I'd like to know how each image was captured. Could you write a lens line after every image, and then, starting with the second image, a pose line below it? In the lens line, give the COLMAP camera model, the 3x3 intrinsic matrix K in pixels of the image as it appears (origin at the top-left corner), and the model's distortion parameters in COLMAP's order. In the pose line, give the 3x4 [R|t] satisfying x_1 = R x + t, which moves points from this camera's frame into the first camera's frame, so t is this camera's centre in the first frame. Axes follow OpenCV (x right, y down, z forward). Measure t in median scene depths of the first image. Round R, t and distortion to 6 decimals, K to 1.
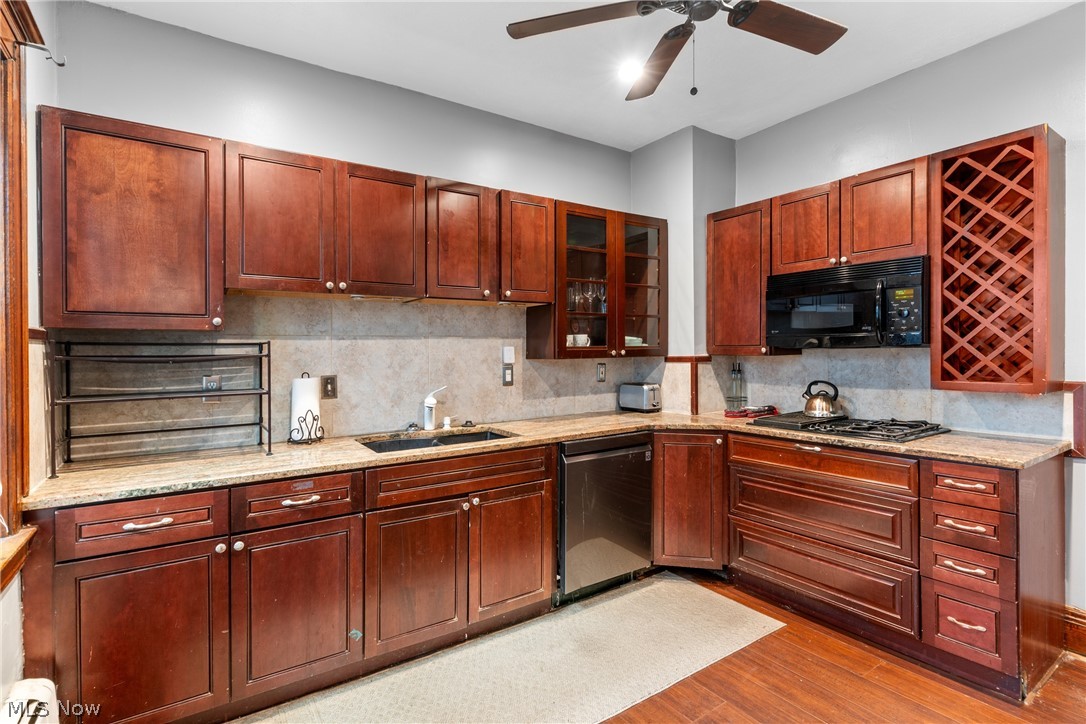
lens RADIAL K [[519.8, 0, 545.6], [0, 519.8, 358.1], [0, 0, 1]] dist [-0.010875, 0.000288]
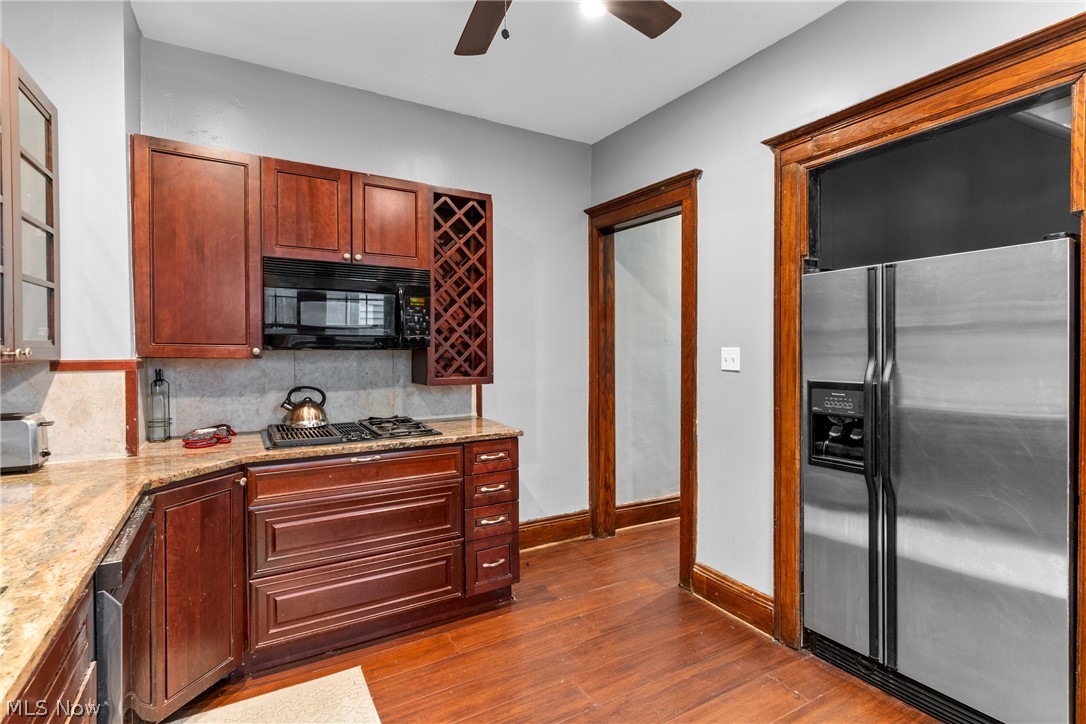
lens RADIAL K [[519.8, 0, 545.6], [0, 519.8, 358.1], [0, 0, 1]] dist [-0.010875, 0.000288]
pose [[0.055843, -0.004591, 0.998429, -0.356884], [0.010222, 0.999940, 0.004027, -0.004003], [-0.998387, 0.009981, 0.055887, 0.588372]]
